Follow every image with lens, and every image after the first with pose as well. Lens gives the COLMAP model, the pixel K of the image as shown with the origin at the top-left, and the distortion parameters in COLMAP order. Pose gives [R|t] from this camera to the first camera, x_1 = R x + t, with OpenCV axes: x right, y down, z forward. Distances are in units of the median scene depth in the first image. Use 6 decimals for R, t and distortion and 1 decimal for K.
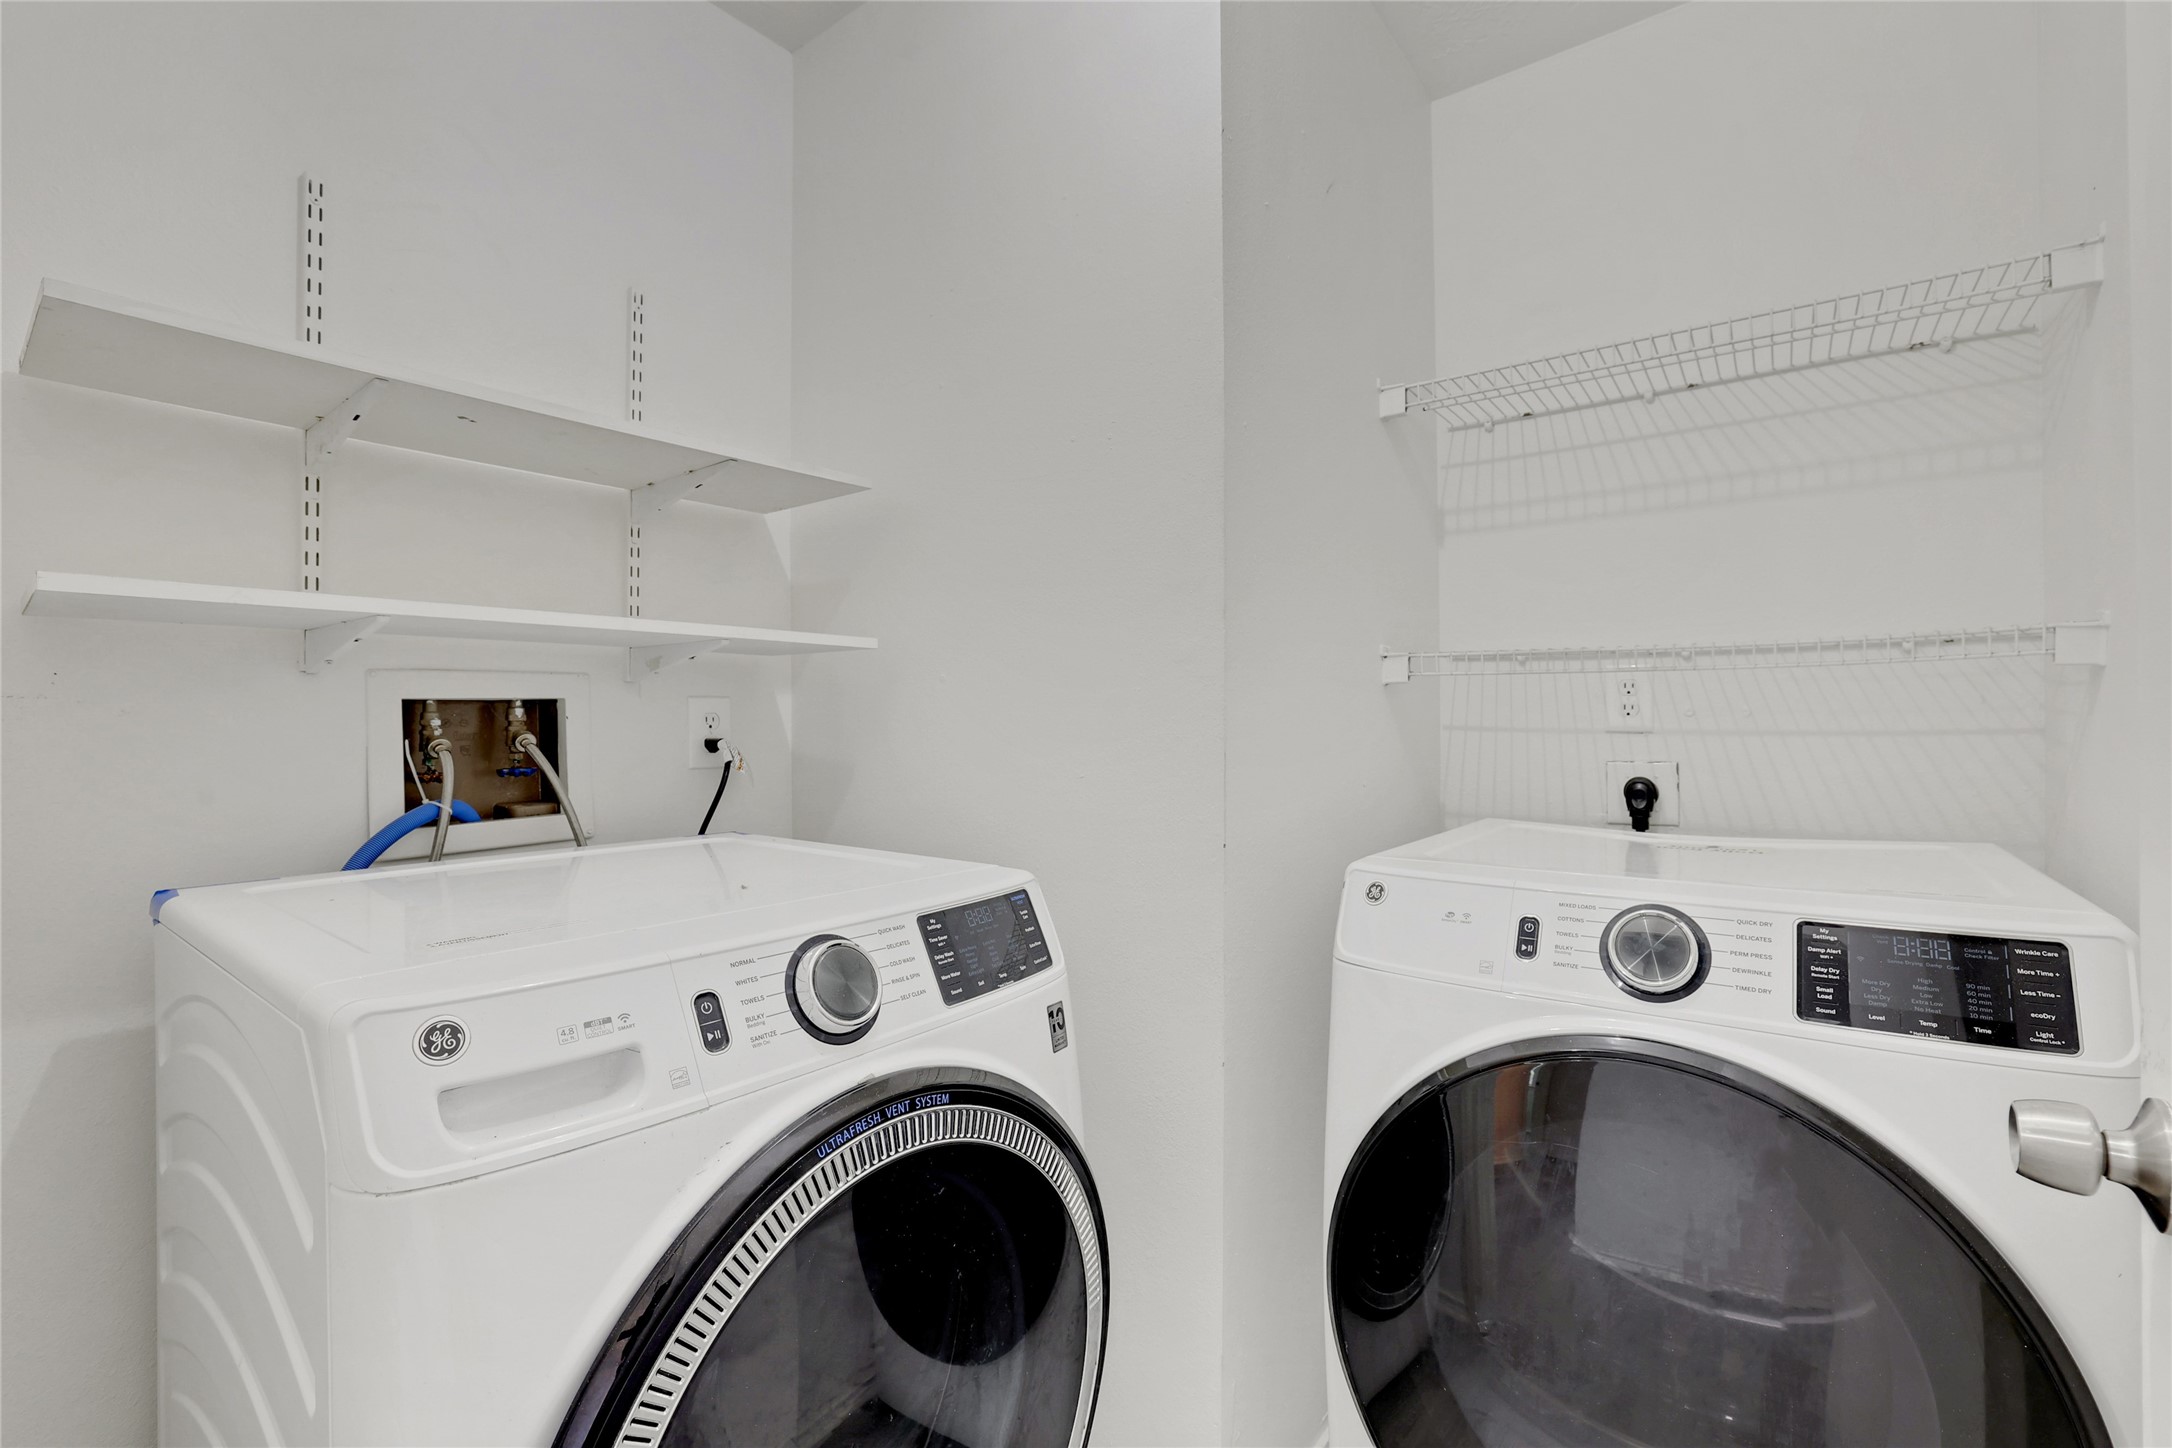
lens RADIAL K [[965.3, 0, 1116.6], [0, 965.3, 710.8], [0, 0, 1]] dist [-0.046063, 0.016583]
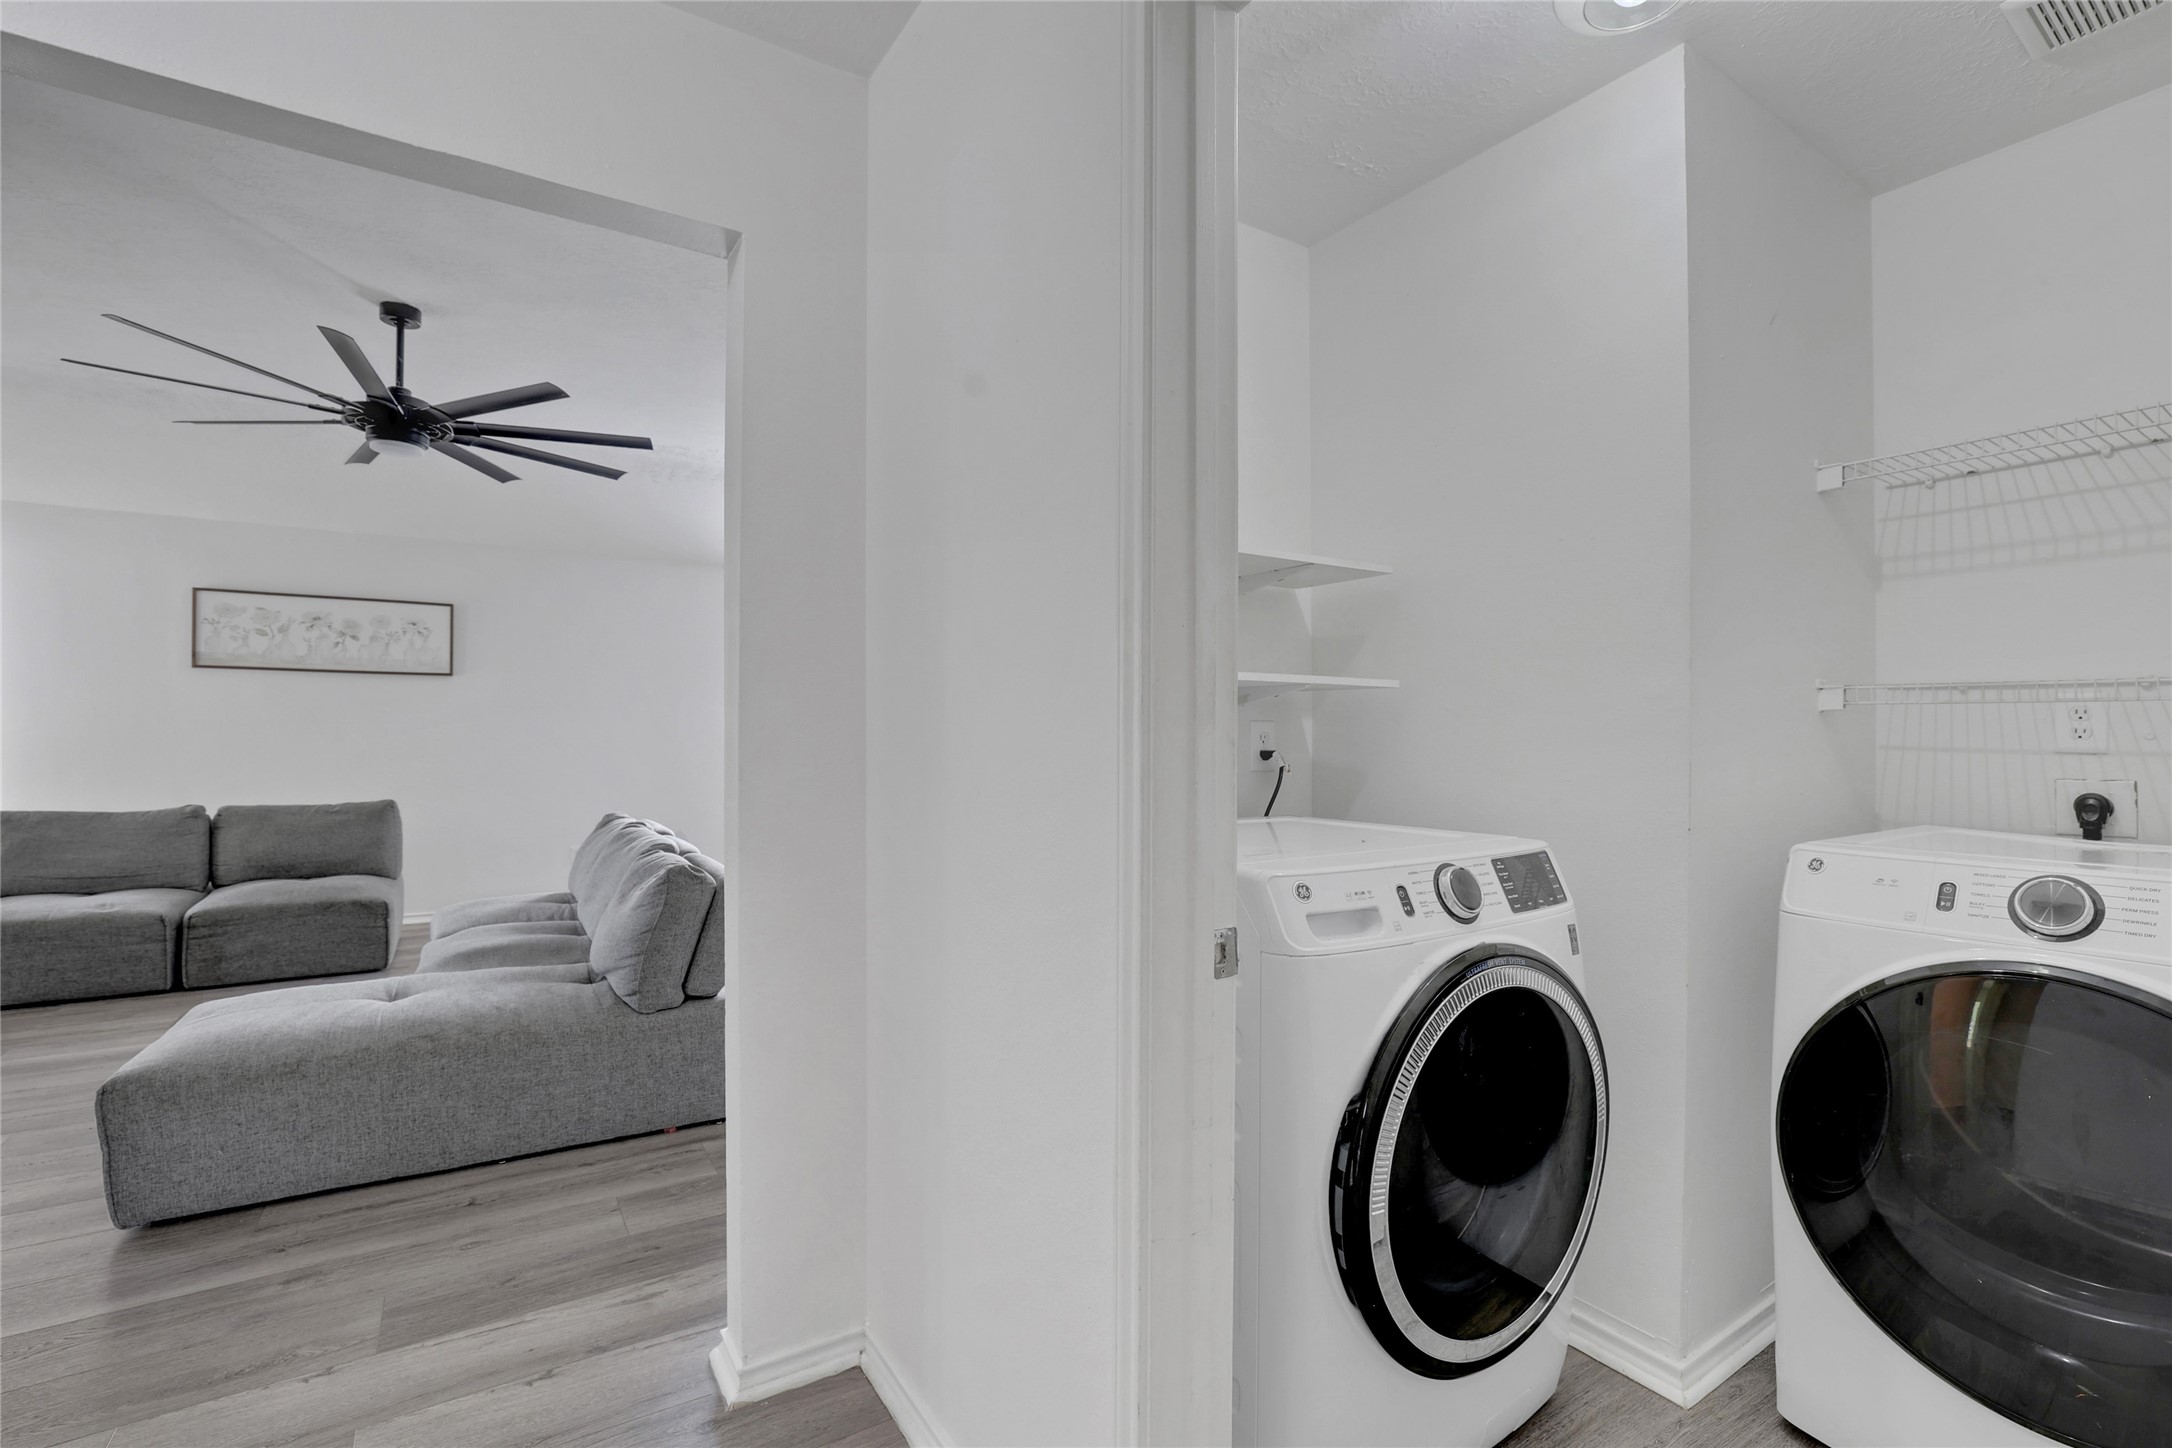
lens RADIAL K [[938.0, 0, 1114.4], [0, 938.0, 733.2], [0, 0, 1]] dist [-0.040129, 0.013751]
pose [[0.931725, 0.004063, -0.363141, -0.196091], [-0.001247, 0.999967, 0.007990, -0.011985], [0.363162, -0.006991, 0.931700, -0.613447]]
